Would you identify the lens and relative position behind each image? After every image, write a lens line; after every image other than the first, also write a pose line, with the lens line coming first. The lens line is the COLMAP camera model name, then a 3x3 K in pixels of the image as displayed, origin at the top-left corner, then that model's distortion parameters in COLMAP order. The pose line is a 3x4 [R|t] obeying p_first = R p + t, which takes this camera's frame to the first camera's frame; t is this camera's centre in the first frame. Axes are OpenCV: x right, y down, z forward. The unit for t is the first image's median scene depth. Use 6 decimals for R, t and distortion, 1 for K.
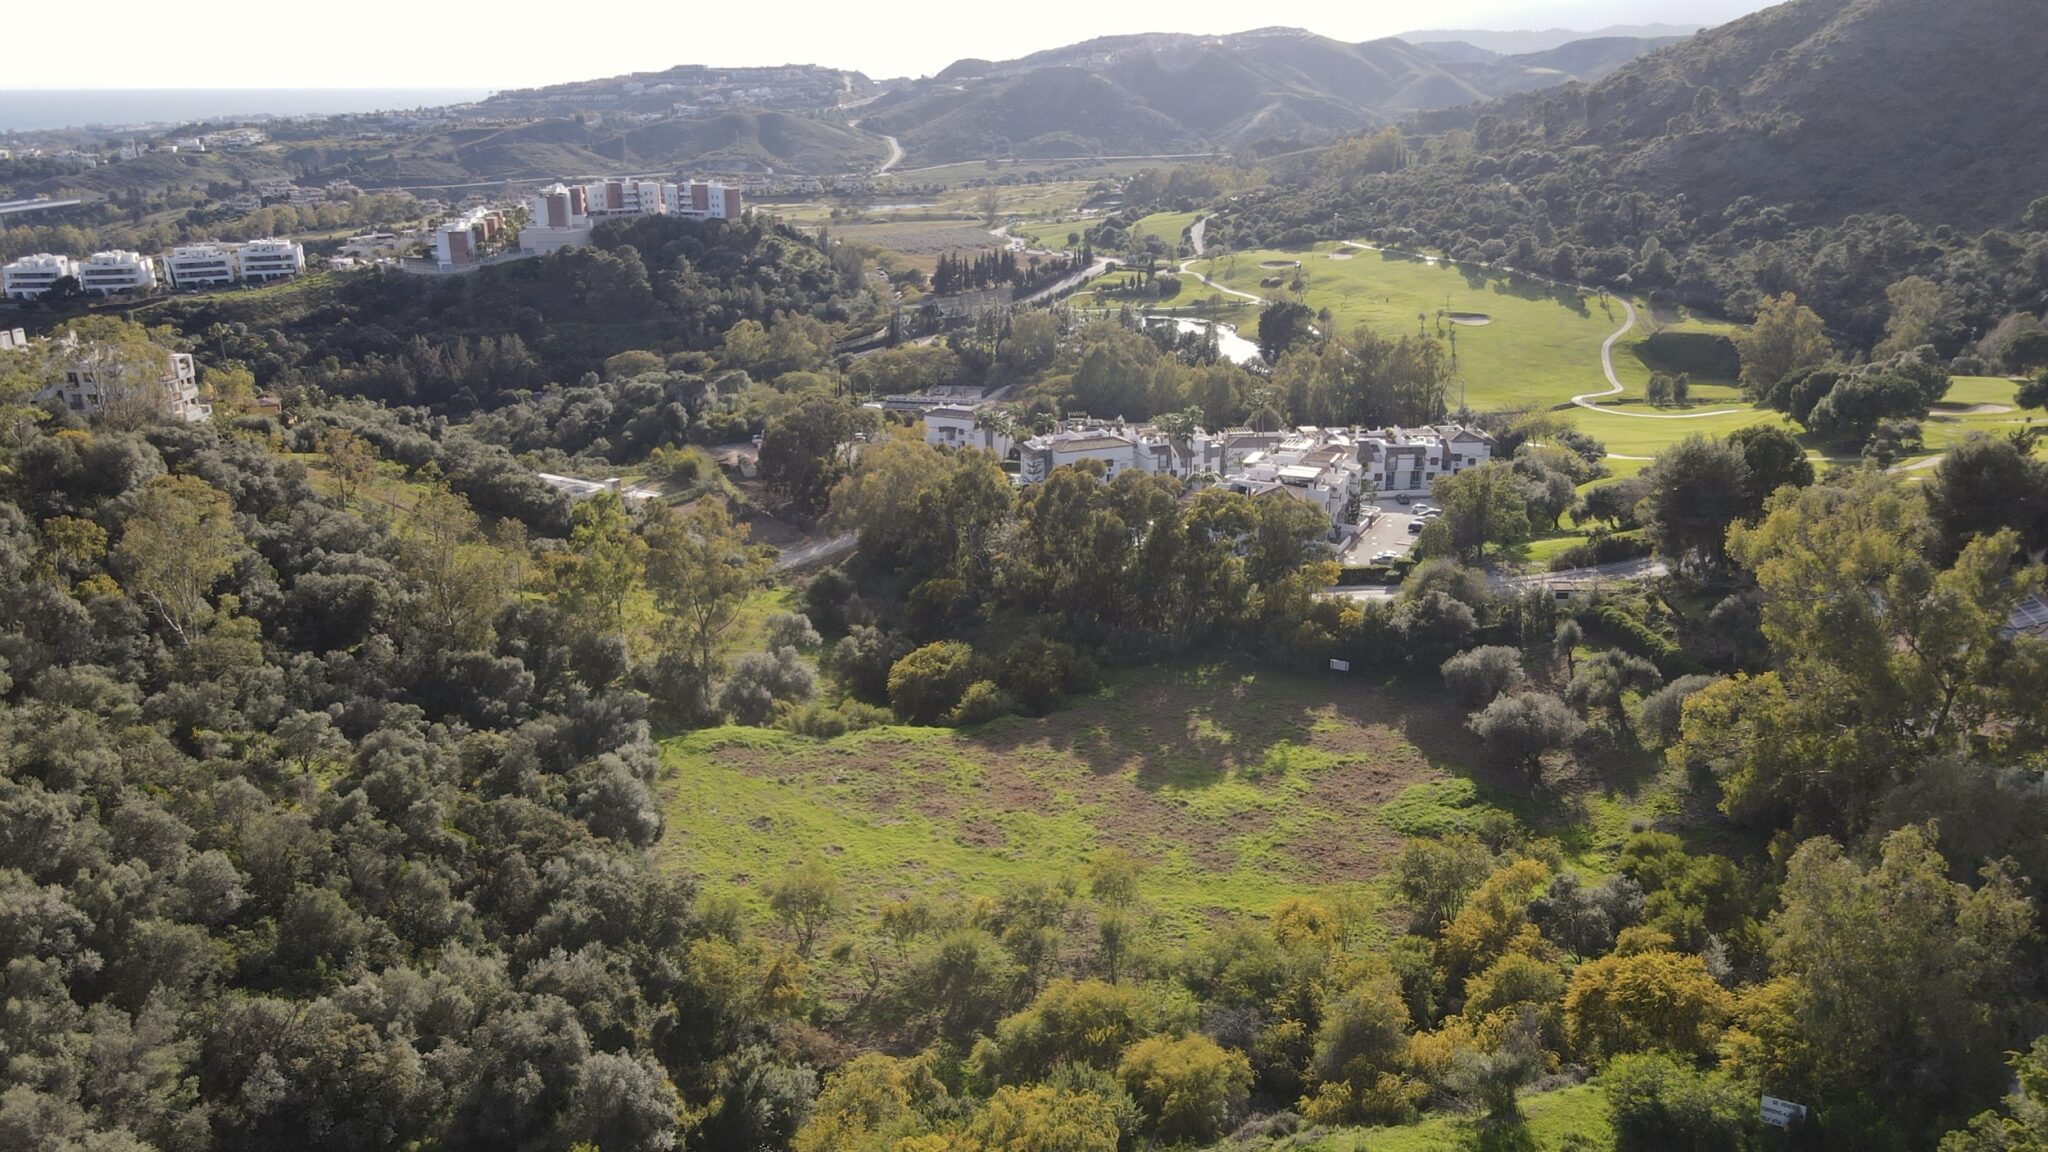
lens RADIAL K [[1517.1, 0, 1018.6], [0, 1517.1, 580.1], [0, 0, 1]] dist [-0.008057, 0.039099]
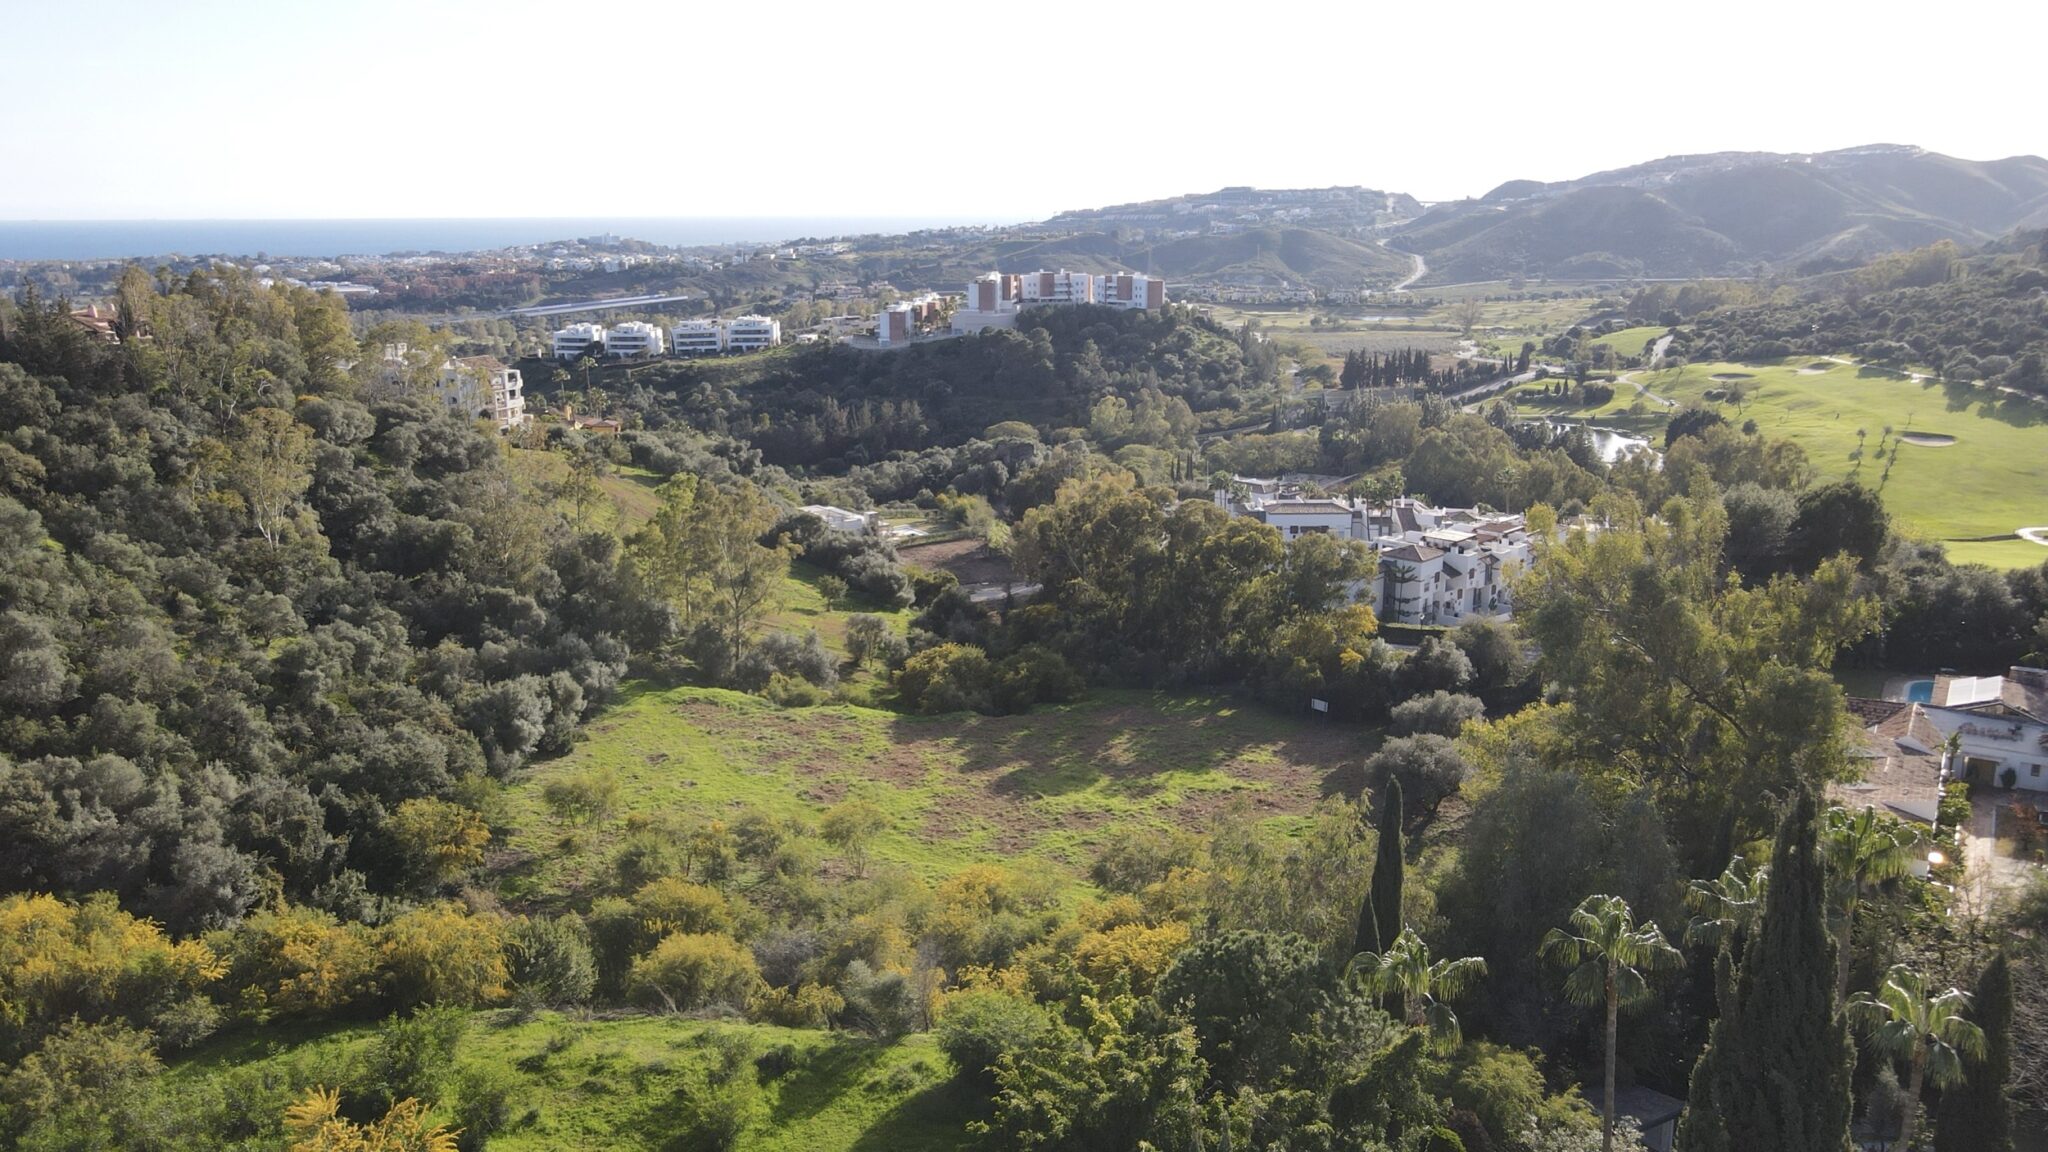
lens RADIAL K [[1517.1, 0, 1016.1], [0, 1517.1, 590.7], [0, 0, 1]] dist [-0.008057, 0.039099]
pose [[0.935377, 0.091258, -0.341675, 0.121535], [-0.115272, 0.992044, -0.050605, 0.019074], [0.334338, 0.086720, 0.938455, 0.017344]]
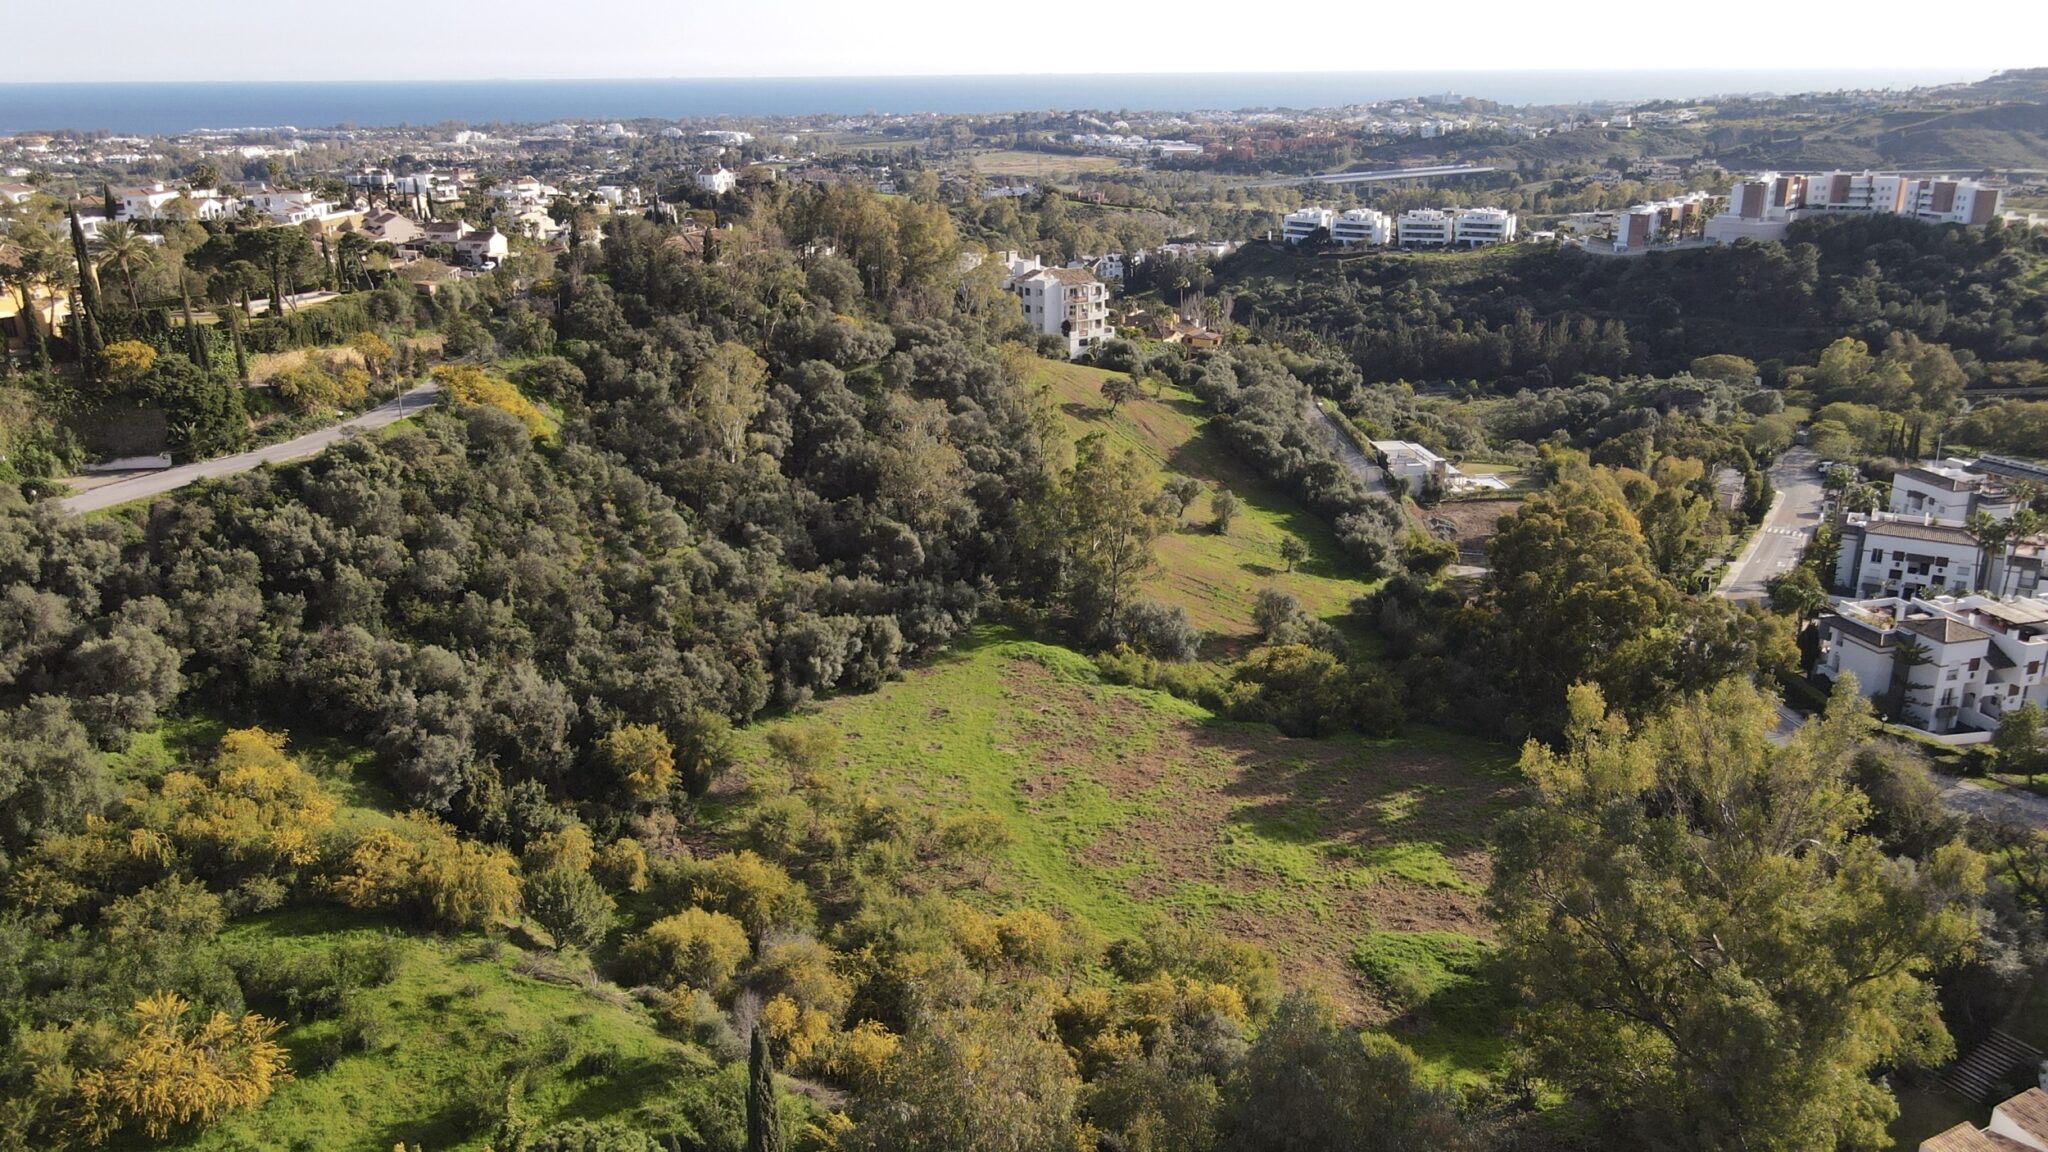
lens RADIAL K [[1517.1, 0, 1012.0], [0, 1517.1, 593.3], [0, 0, 1]] dist [-0.008057, 0.039099]
pose [[0.622945, 0.264574, -0.736166, 0.197429], [-0.248913, 0.959197, 0.134099, -0.027433], [0.741607, 0.099705, 0.663383, 0.074315]]
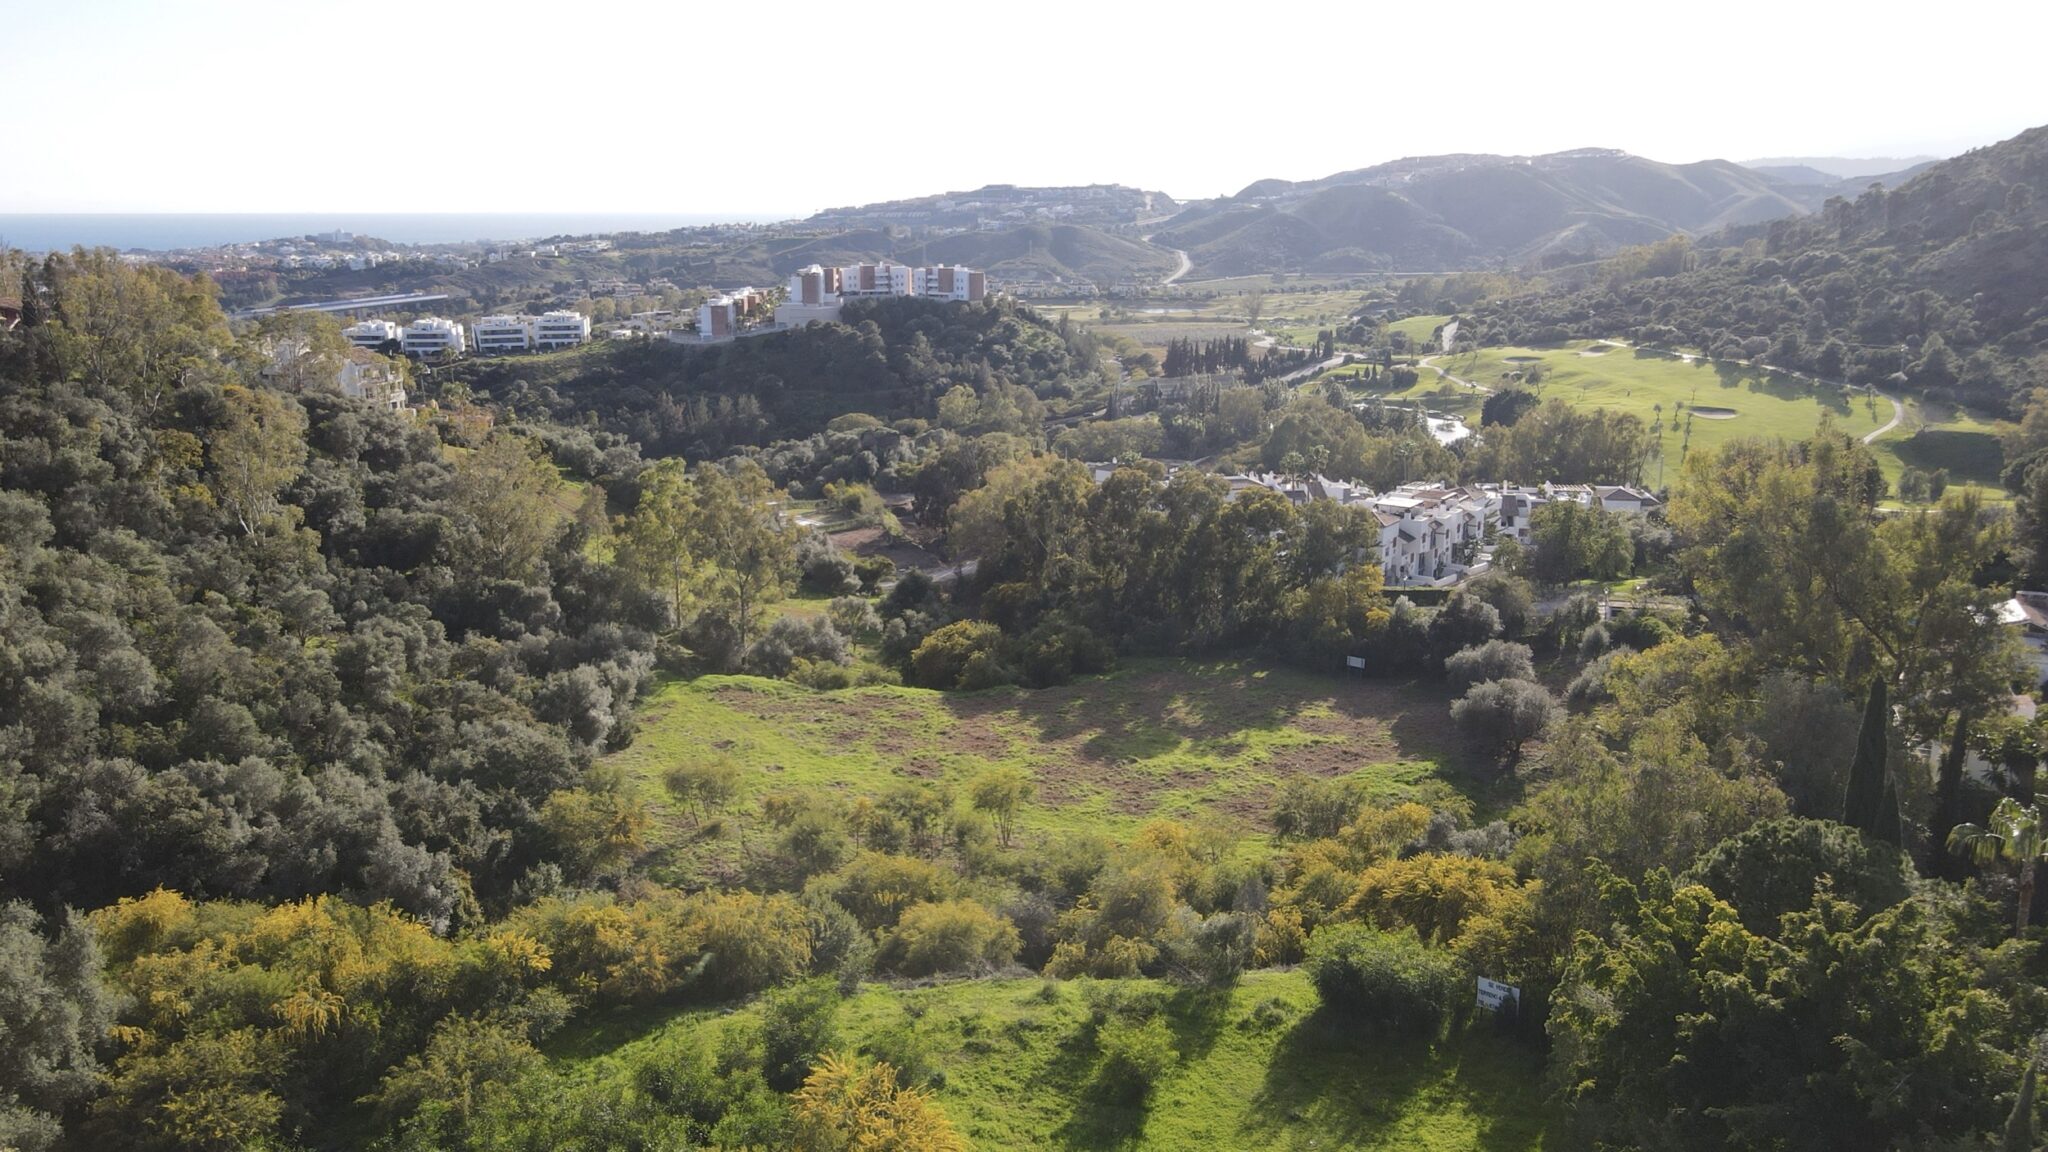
lens RADIAL K [[1517.1, 0, 1015.1], [0, 1517.1, 589.0], [0, 0, 1]] dist [-0.008057, 0.039099]
pose [[0.979699, 0.055674, -0.192590, 0.063237], [-0.069372, 0.995463, -0.065121, 0.030485], [0.188091, 0.077159, 0.979116, 0.001264]]
